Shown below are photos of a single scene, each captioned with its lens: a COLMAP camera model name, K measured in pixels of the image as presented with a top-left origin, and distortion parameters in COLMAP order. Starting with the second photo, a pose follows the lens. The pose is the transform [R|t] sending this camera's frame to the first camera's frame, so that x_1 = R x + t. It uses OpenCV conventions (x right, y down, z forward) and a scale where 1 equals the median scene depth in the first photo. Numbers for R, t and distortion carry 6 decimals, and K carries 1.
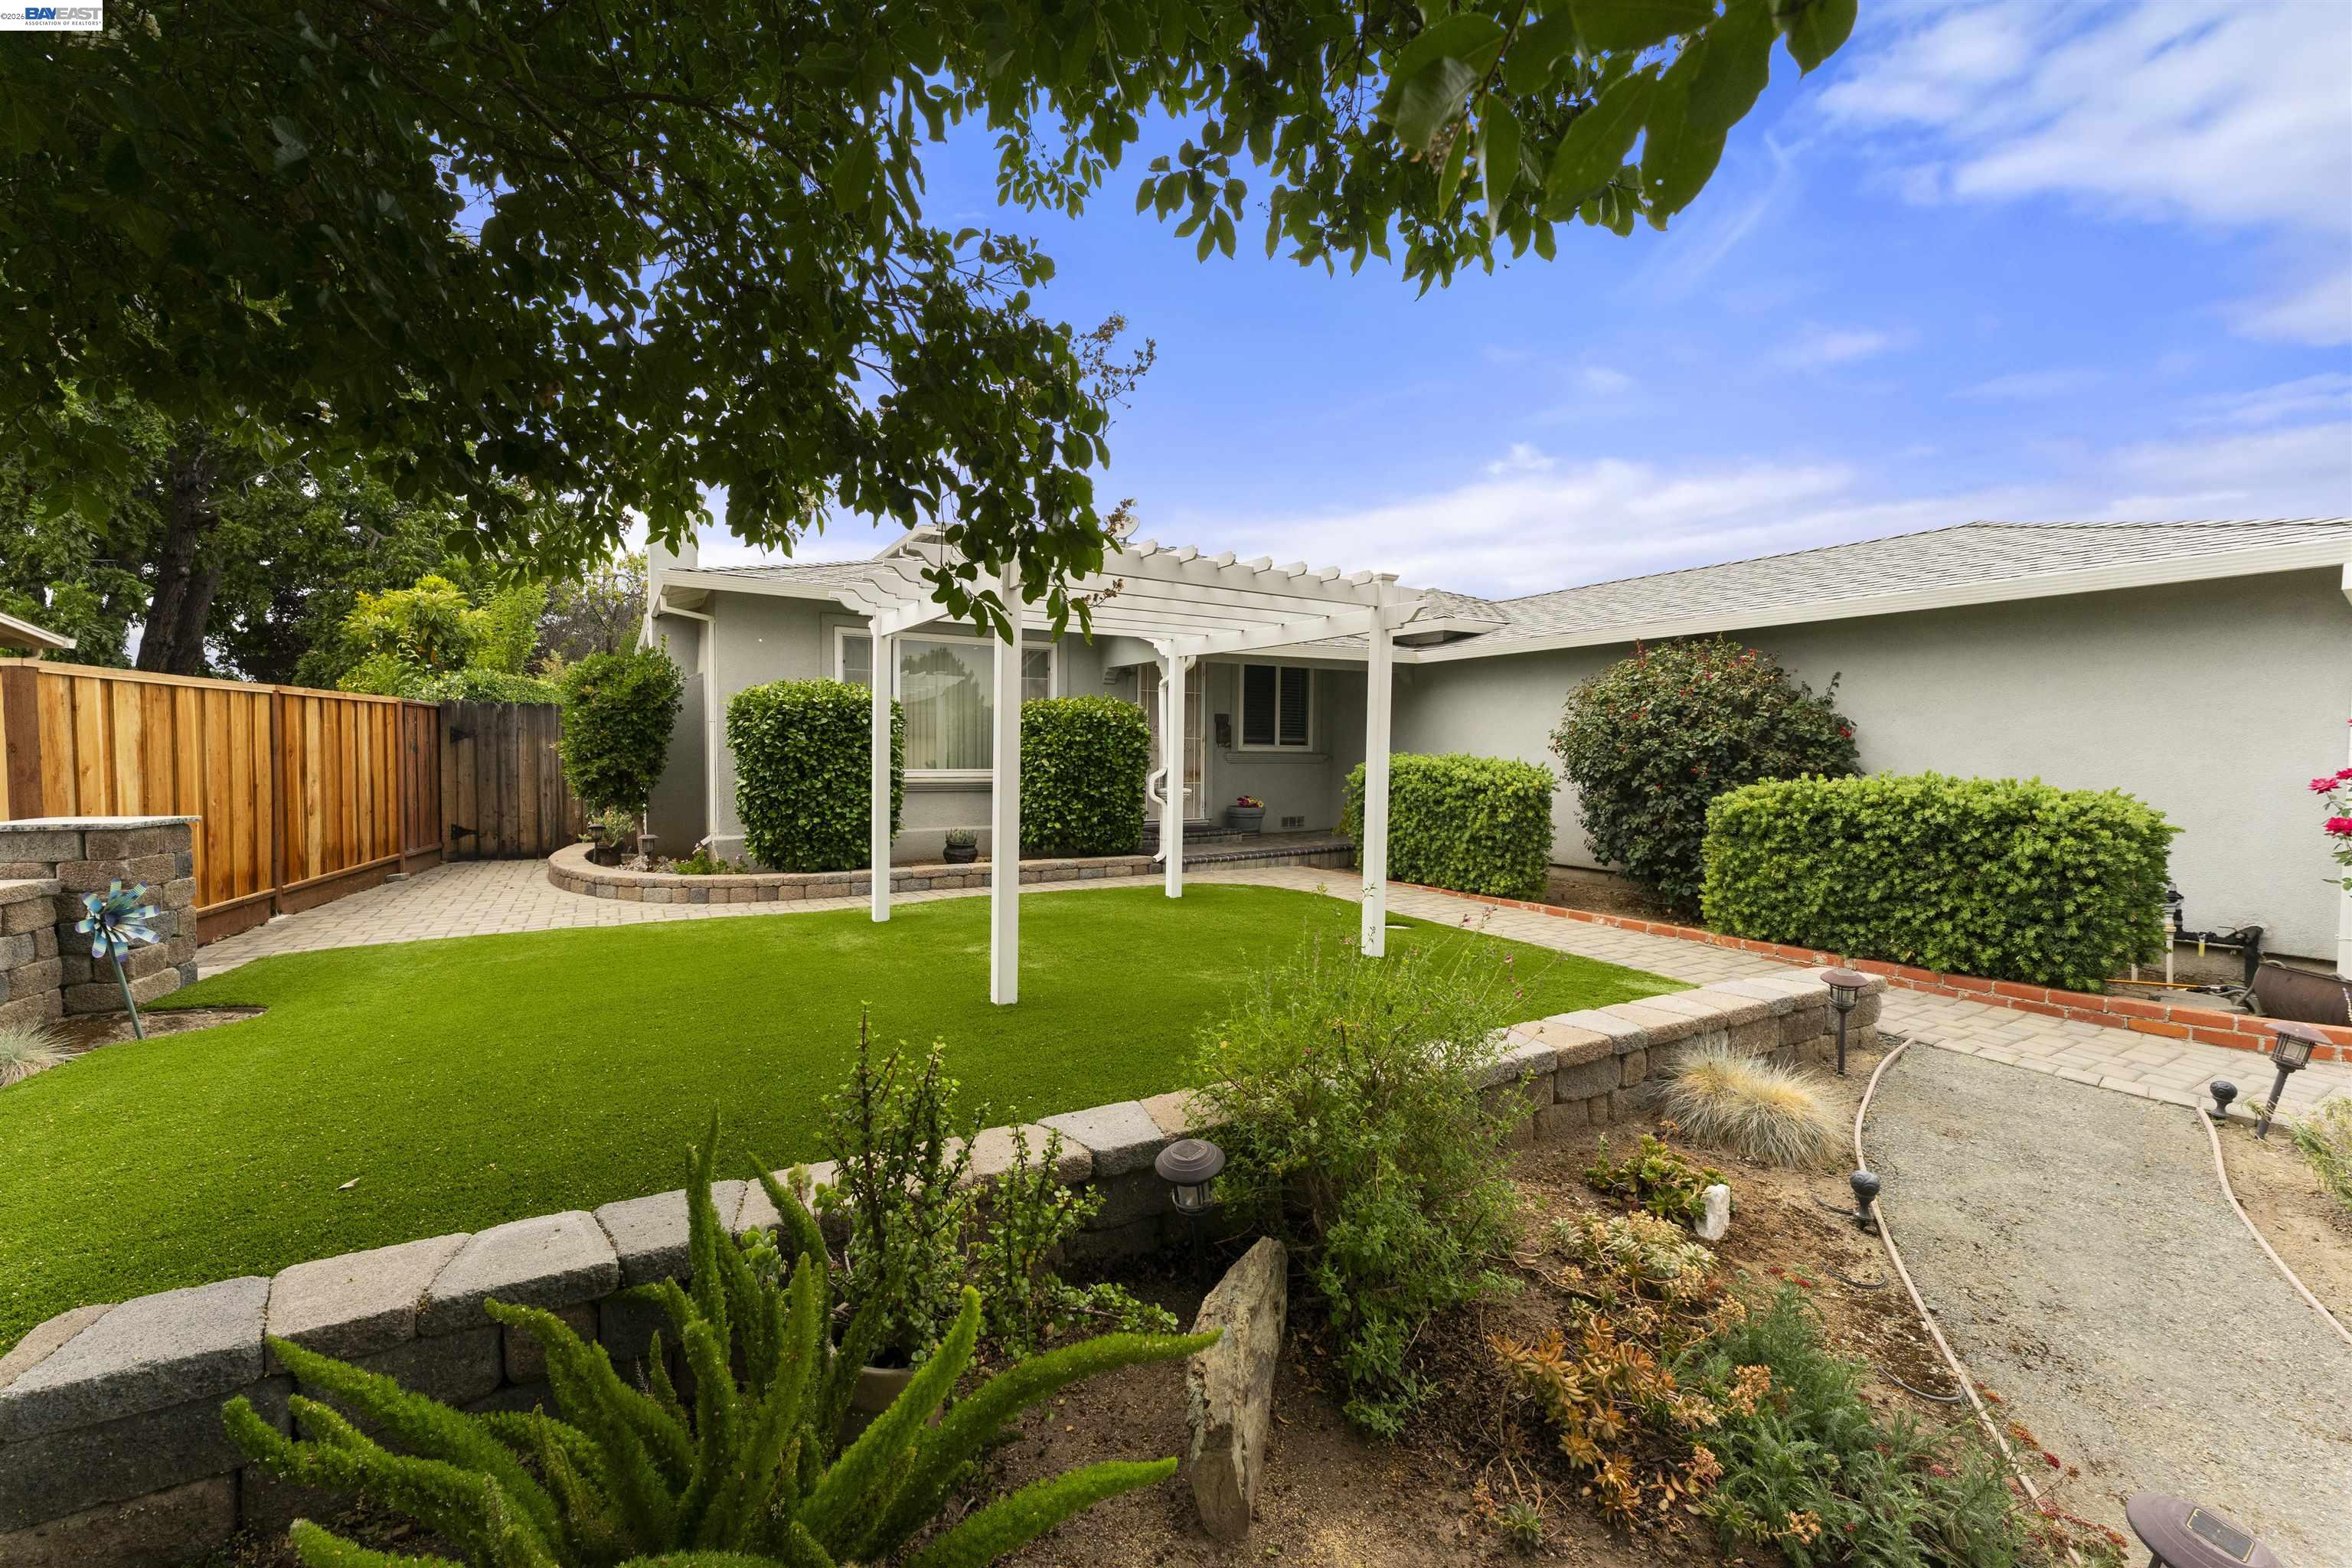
lens RADIAL K [[964.8, 0, 1176.0], [0, 964.8, 784.0], [0, 0, 1]] dist [-0.000423, -0.000492]
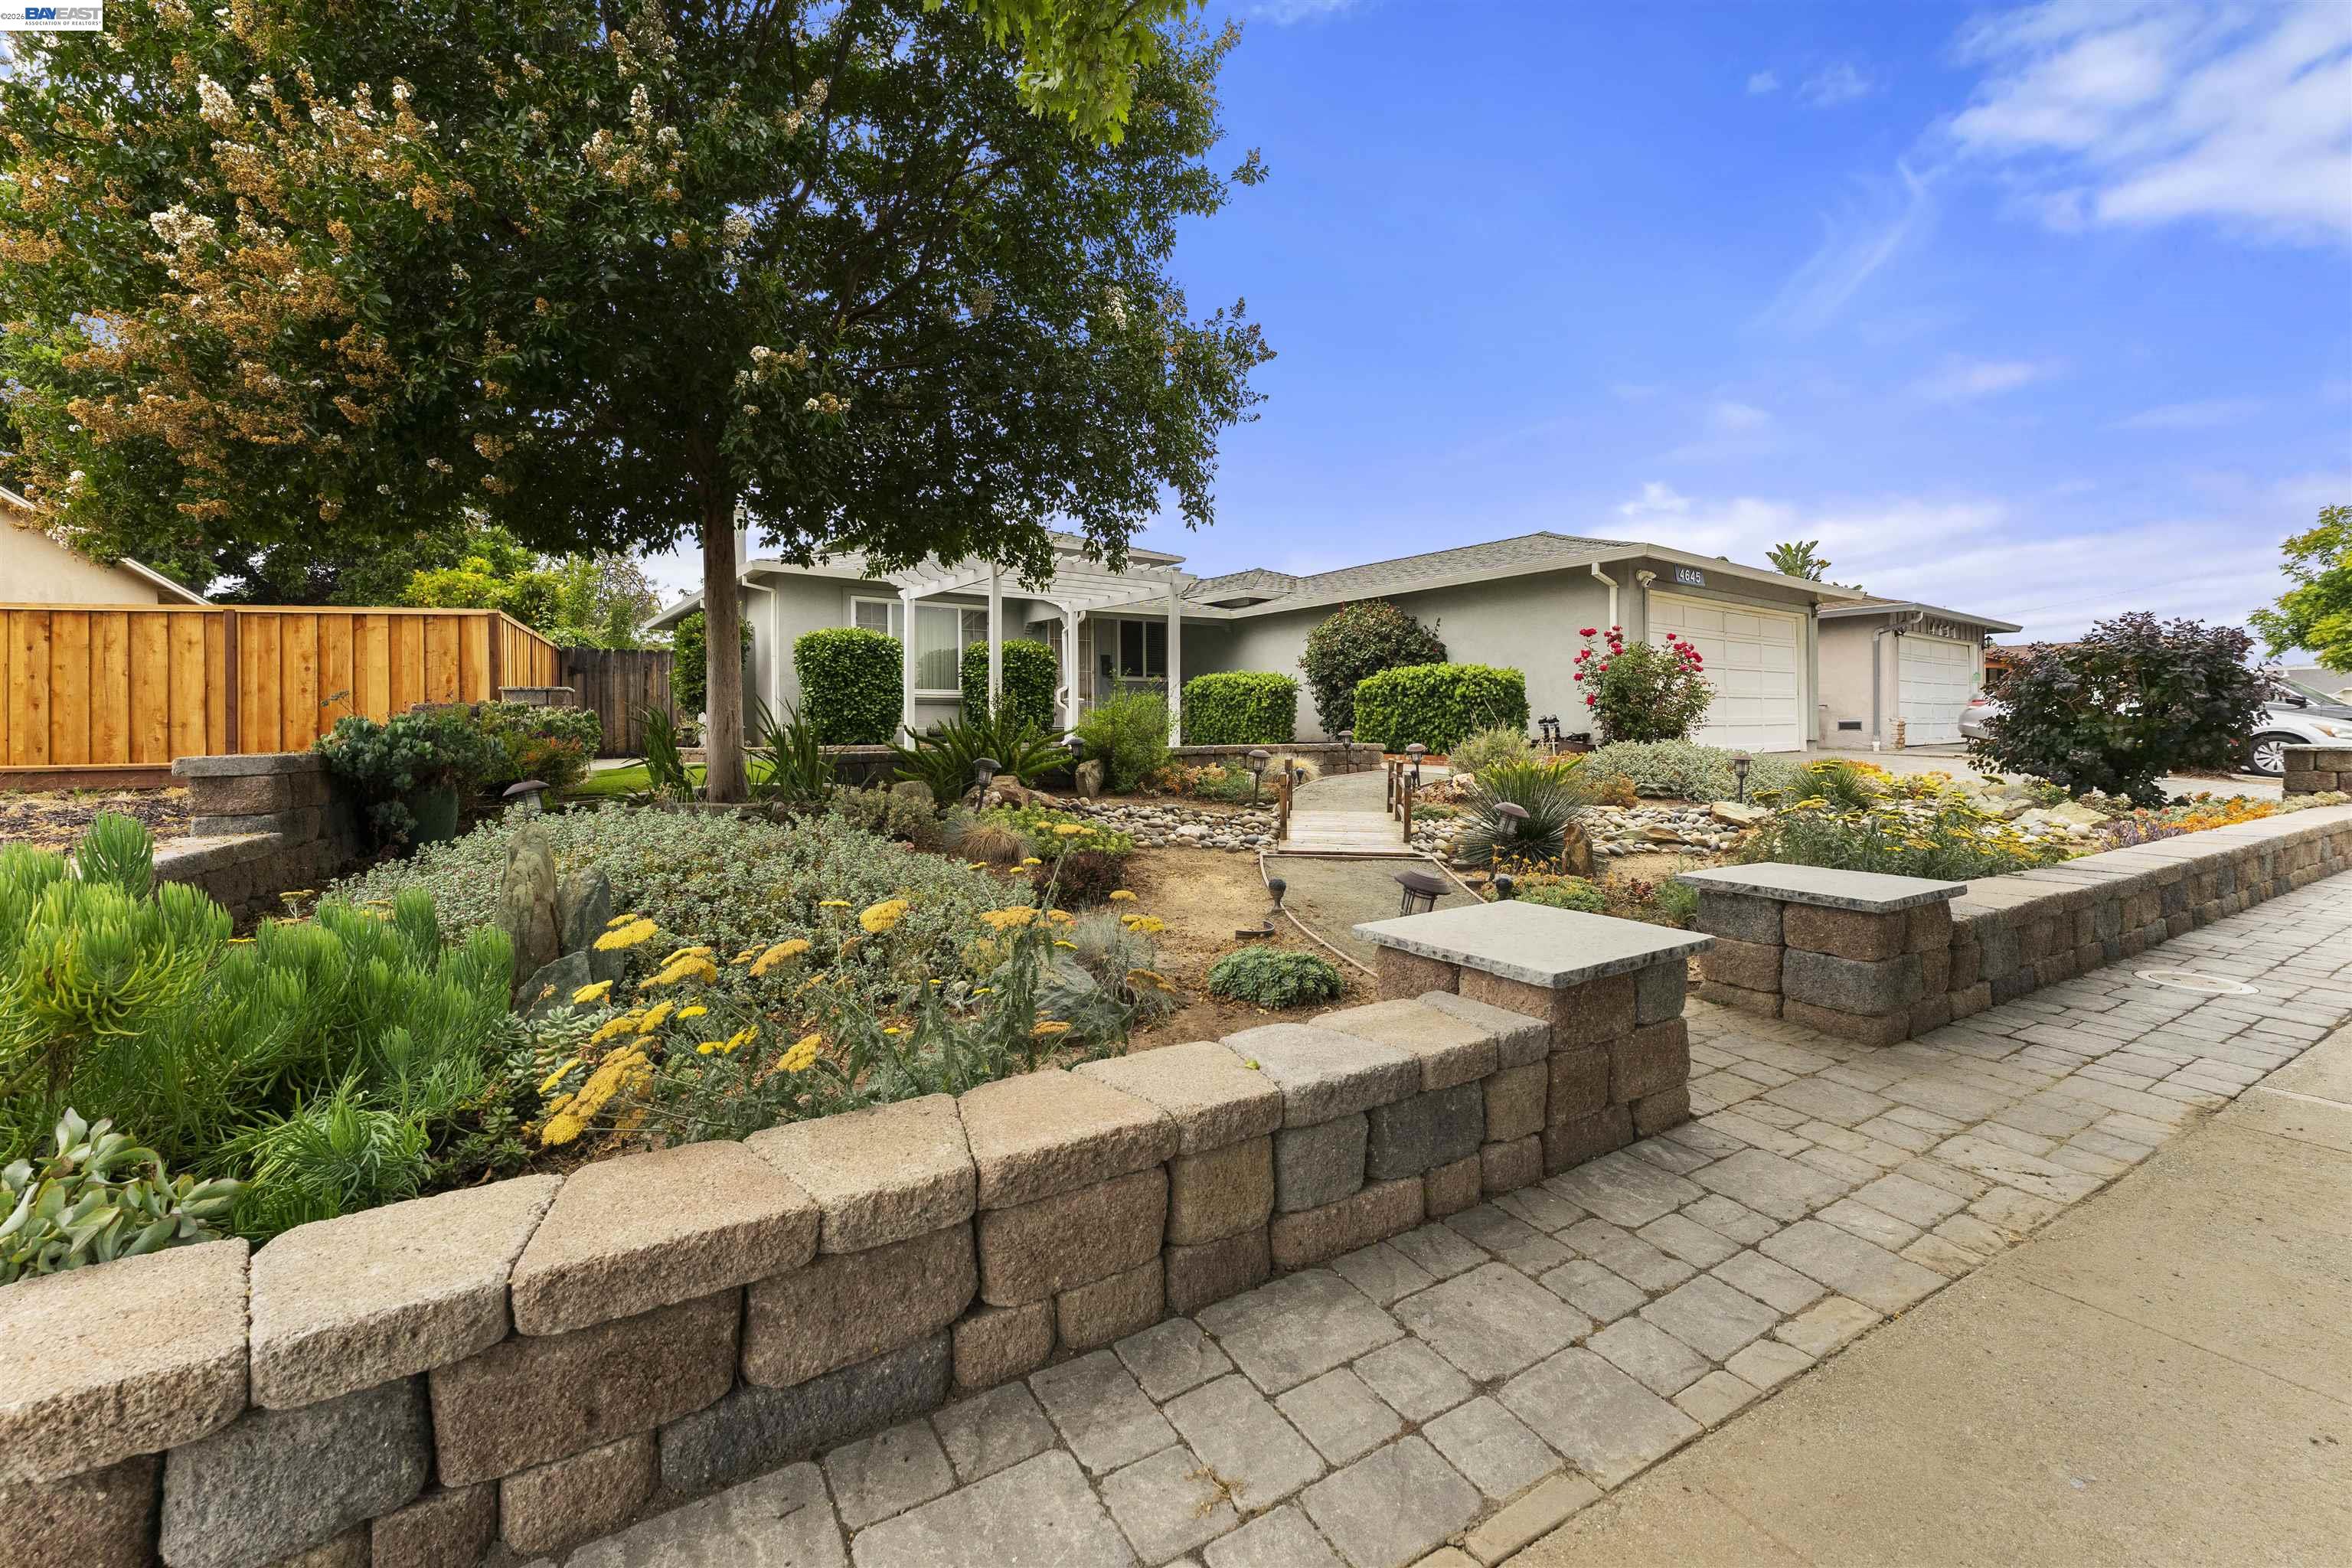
lens RADIAL K [[977.2, 0, 1135.2], [0, 977.2, 725.1], [0, 0, 1]] dist [-0.000388, -0.000393]
pose [[0.998150, -0.010712, 0.059855, 0.004433], [0.012715, 0.999368, -0.033186, 0.122251], [-0.059462, 0.033886, 0.997655, -0.694799]]
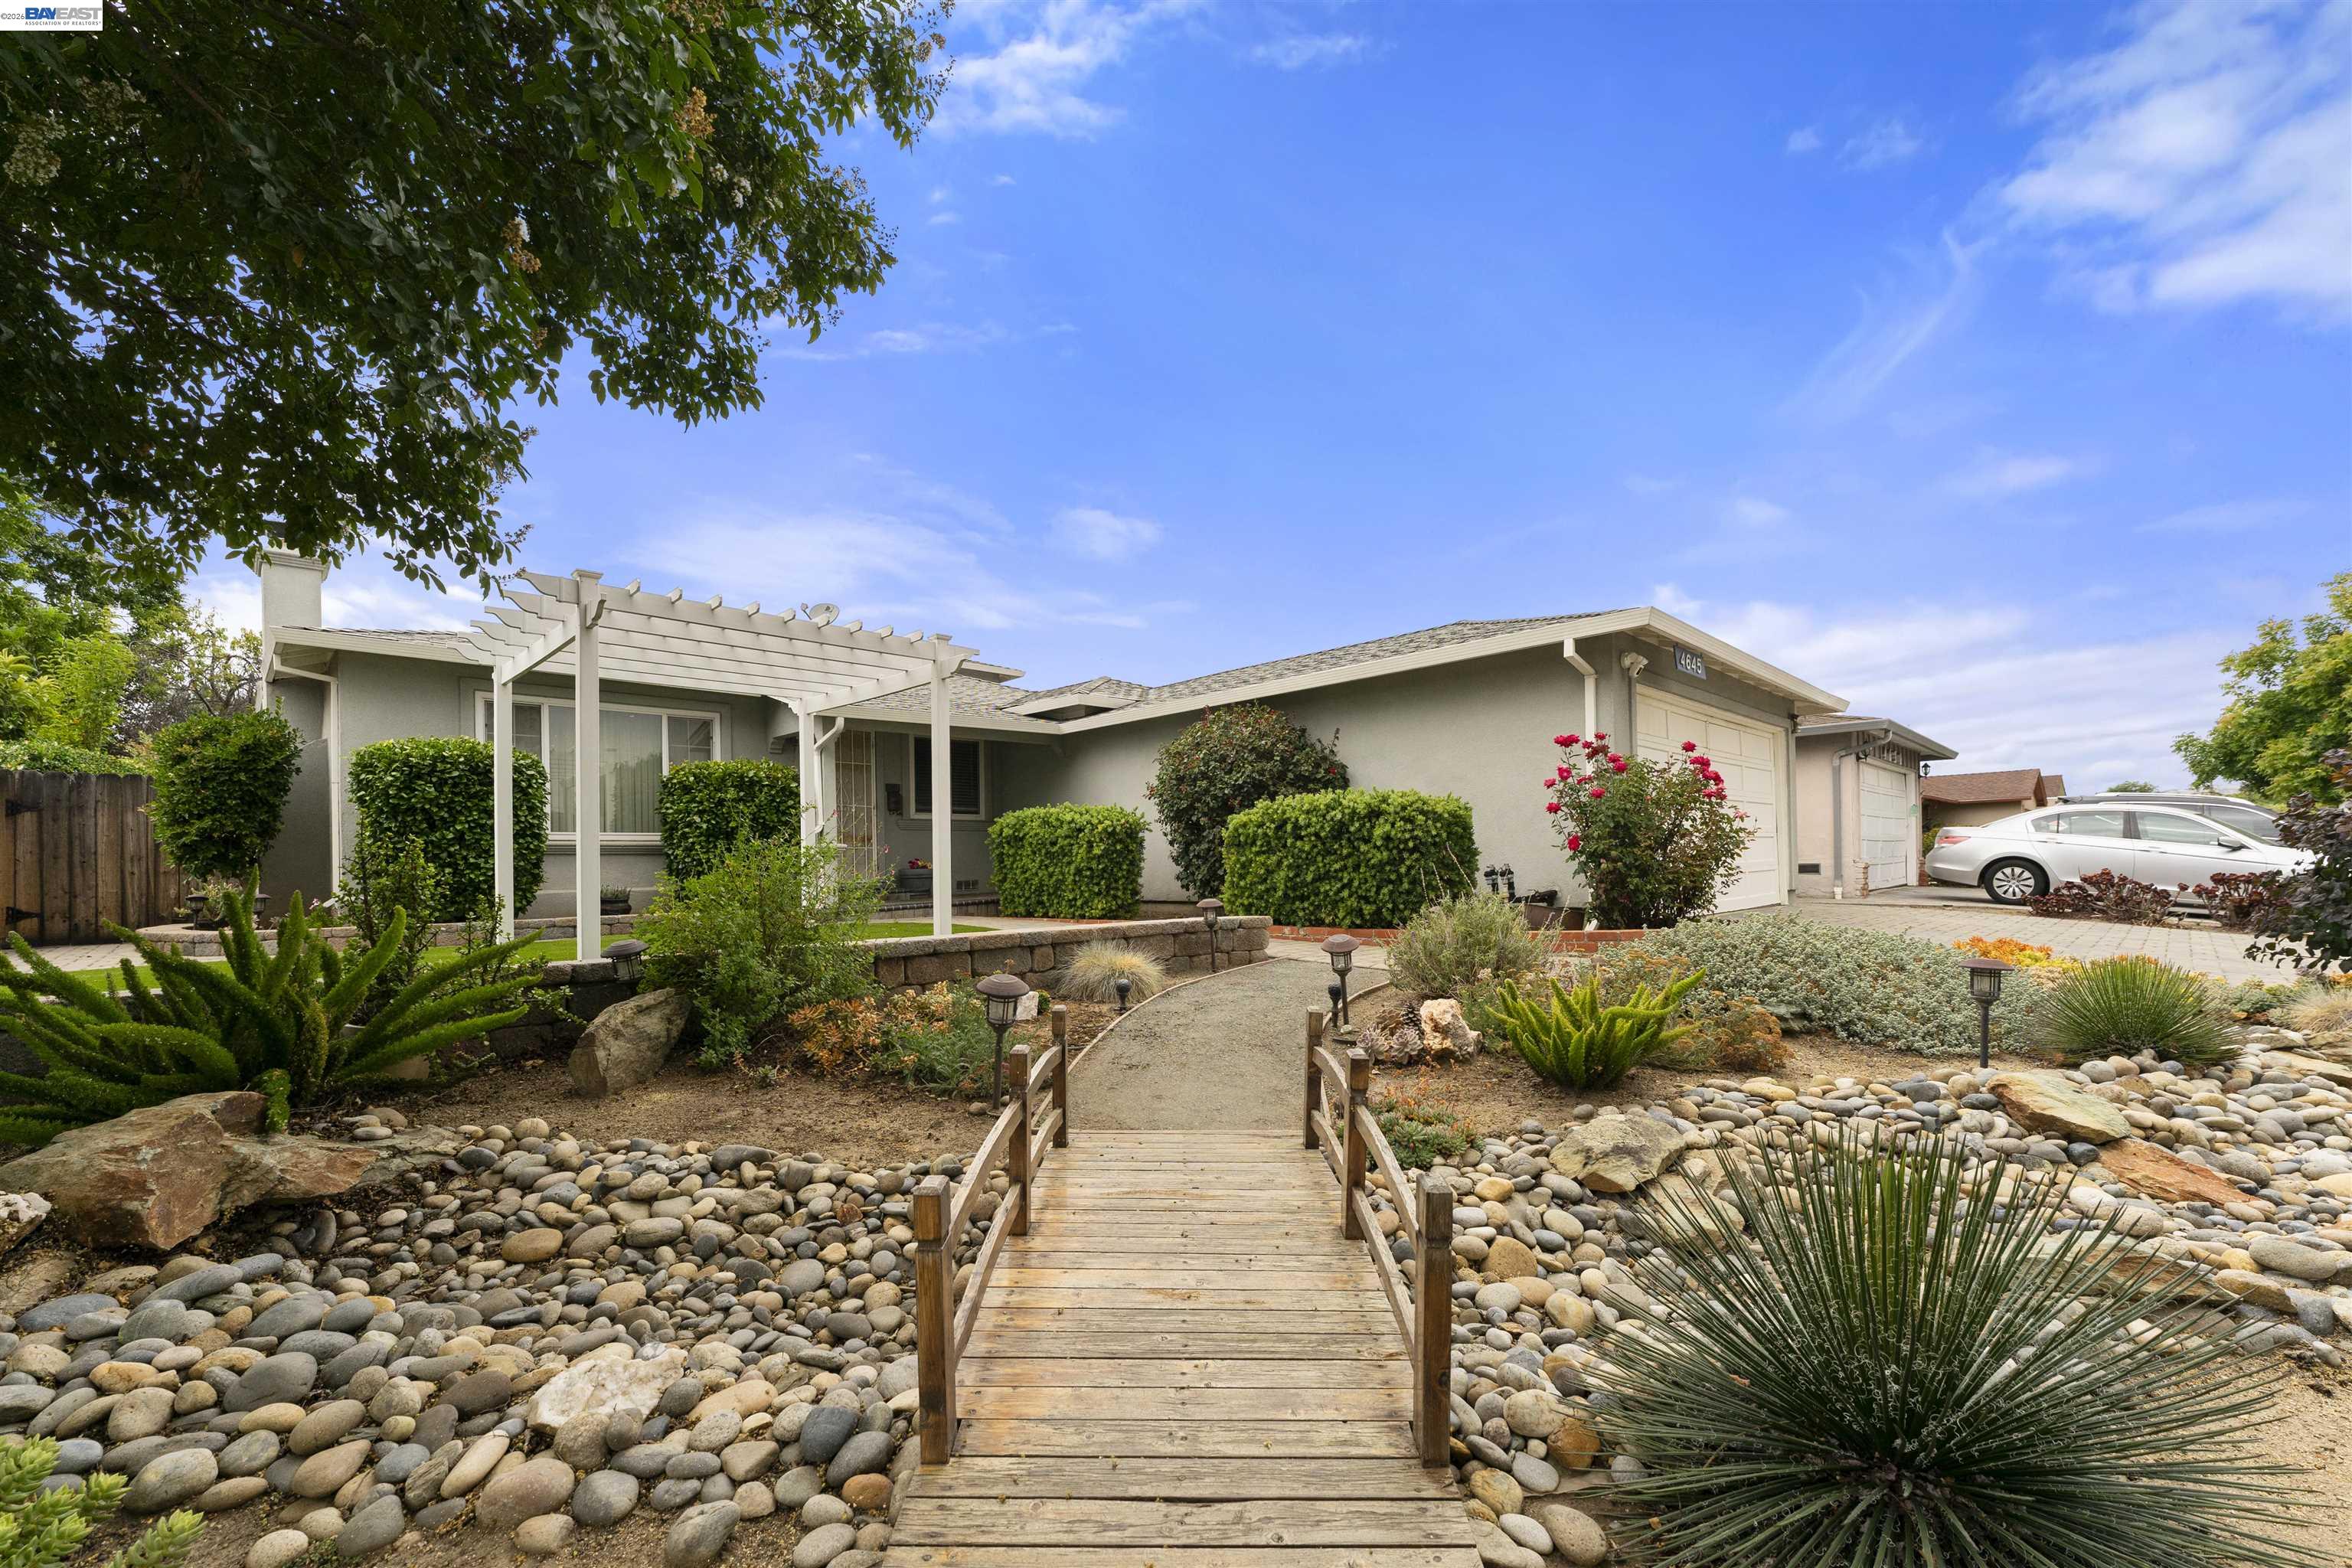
lens RADIAL K [[1003.6, 0, 1172.8], [0, 1003.6, 860.5], [0, 0, 1]] dist [-0.002136, -0.000321]
pose [[0.973874, -0.022015, 0.226018, 0.142914], [0.030568, 0.998940, -0.034413, 0.089104], [-0.225021, 0.040423, 0.973515, -0.223943]]
